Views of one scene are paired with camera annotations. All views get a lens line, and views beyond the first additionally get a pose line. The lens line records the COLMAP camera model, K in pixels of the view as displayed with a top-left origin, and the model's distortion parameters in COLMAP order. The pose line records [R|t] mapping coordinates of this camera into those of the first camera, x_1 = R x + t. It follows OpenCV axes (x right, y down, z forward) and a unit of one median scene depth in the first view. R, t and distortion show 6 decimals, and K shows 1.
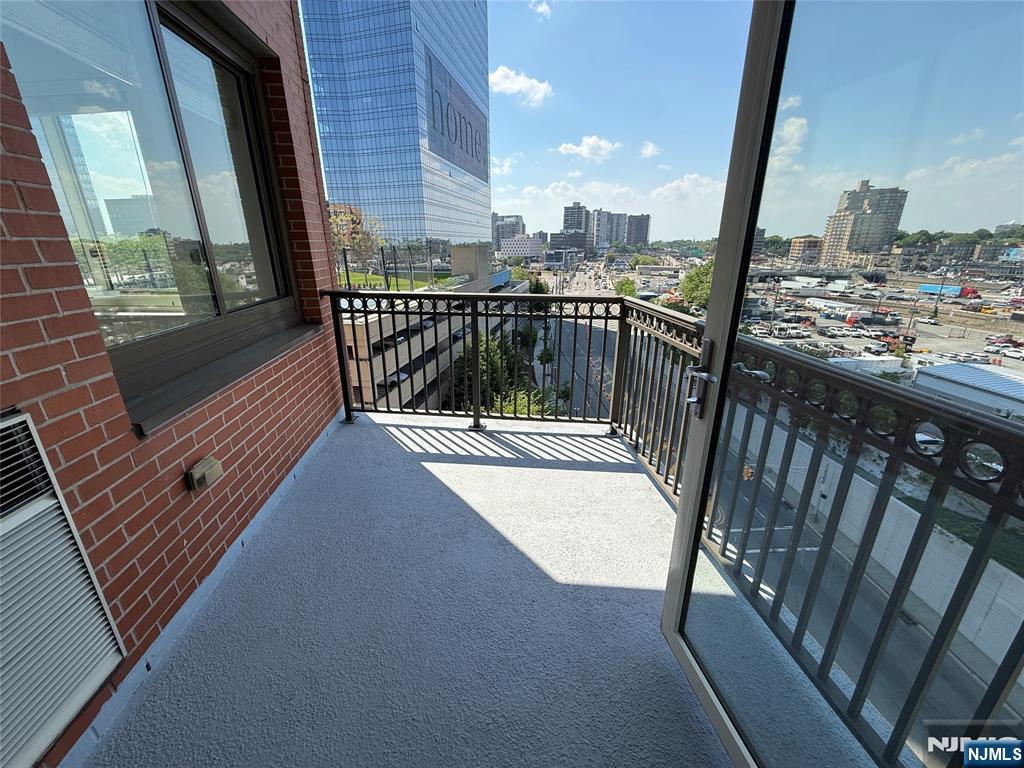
lens RADIAL K [[407.8, 0, 508.1], [0, 407.8, 383.4], [0, 0, 1]] dist [-0.001091, 0.000266]
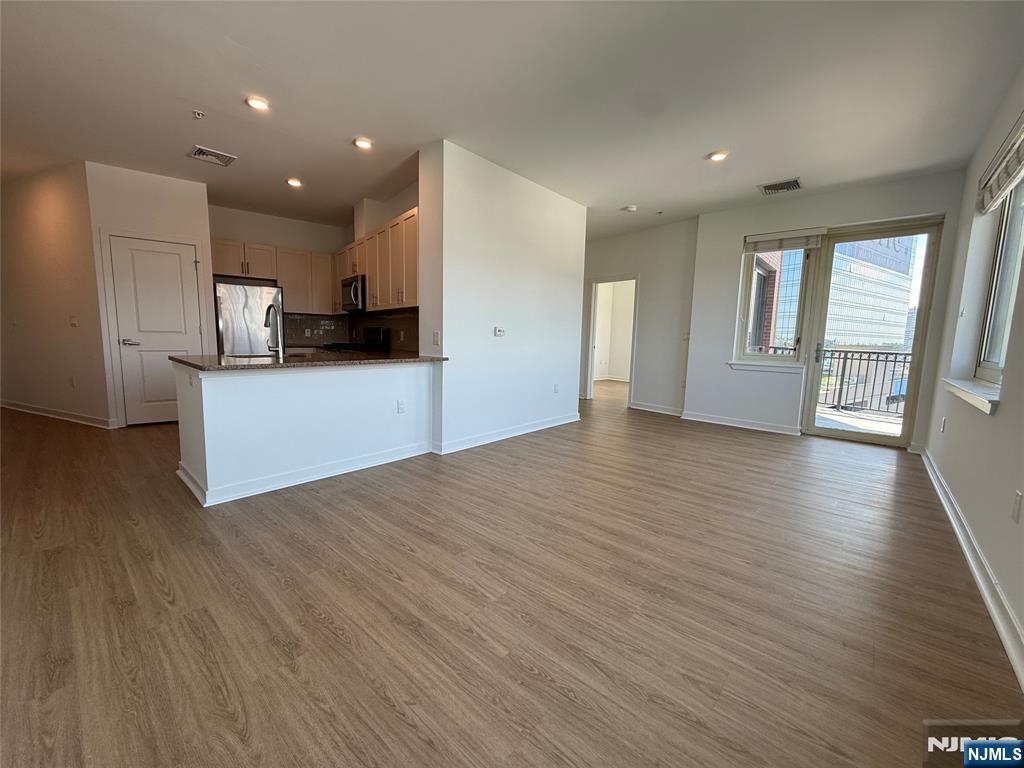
lens RADIAL K [[407.8, 0, 508.1], [0, 407.8, 383.4], [0, 0, 1]] dist [-0.001091, 0.000266]
pose [[0.689390, 0.110525, -0.715909, 0.032255], [-0.265139, 0.958212, -0.107384, 0.086395], [0.674124, 0.263845, 0.689886, -0.221627]]
